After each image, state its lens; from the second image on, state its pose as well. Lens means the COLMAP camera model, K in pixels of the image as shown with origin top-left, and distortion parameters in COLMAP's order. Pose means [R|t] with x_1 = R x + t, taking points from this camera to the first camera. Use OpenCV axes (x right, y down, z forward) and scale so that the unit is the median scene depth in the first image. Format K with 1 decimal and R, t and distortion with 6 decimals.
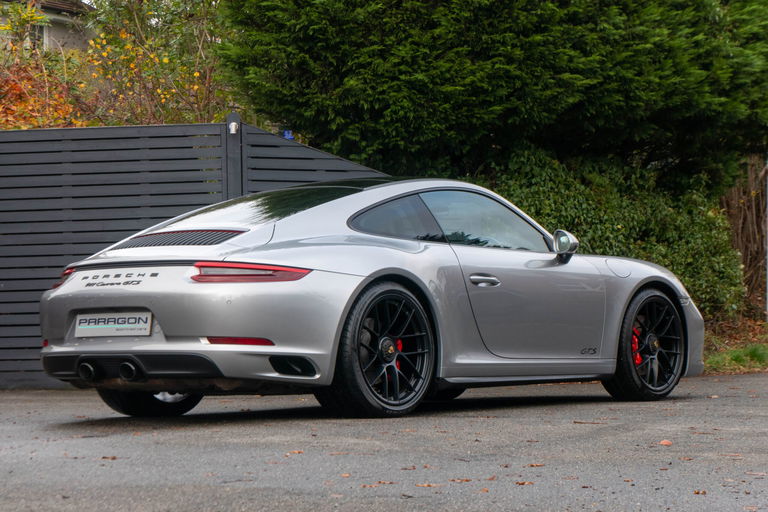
lens RADIAL K [[2054.8, 0, 384.0], [0, 2054.8, 256.0], [0, 0, 1]] dist [-0.101076, 0.183139]
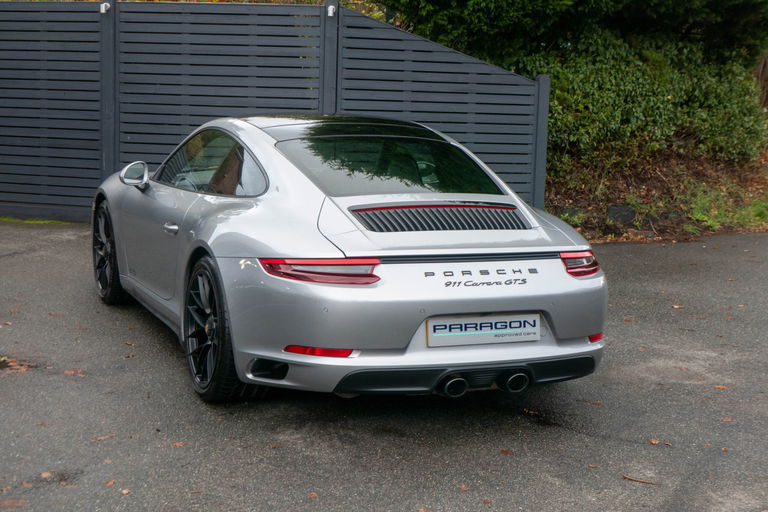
lens RADIAL K [[1283.8, 0, 383.8], [0, 1283.8, 248.6], [0, 0, 1]] dist [0.004361, -0.328174]
pose [[0.995151, 0.062472, -0.075969, 0.014596], [-0.047279, 0.981130, 0.187480, -0.061326], [0.086248, -0.182979, 0.979326, 0.267559]]
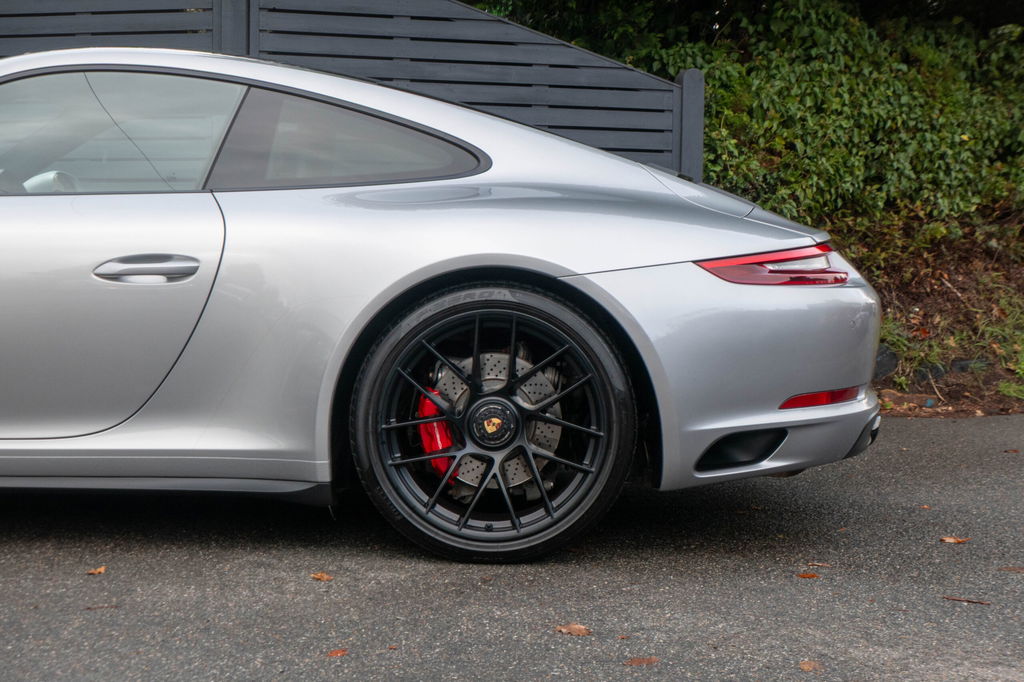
lens RADIAL K [[1711.7, 0, 511.7], [0, 1711.7, 331.2], [0, 0, 1]] dist [0.004361, -0.328174]
pose [[0.987524, 0.042665, -0.151578, 0.065017], [-0.027442, 0.994494, 0.101136, -0.005051], [0.155058, -0.095715, 0.983258, 0.507319]]
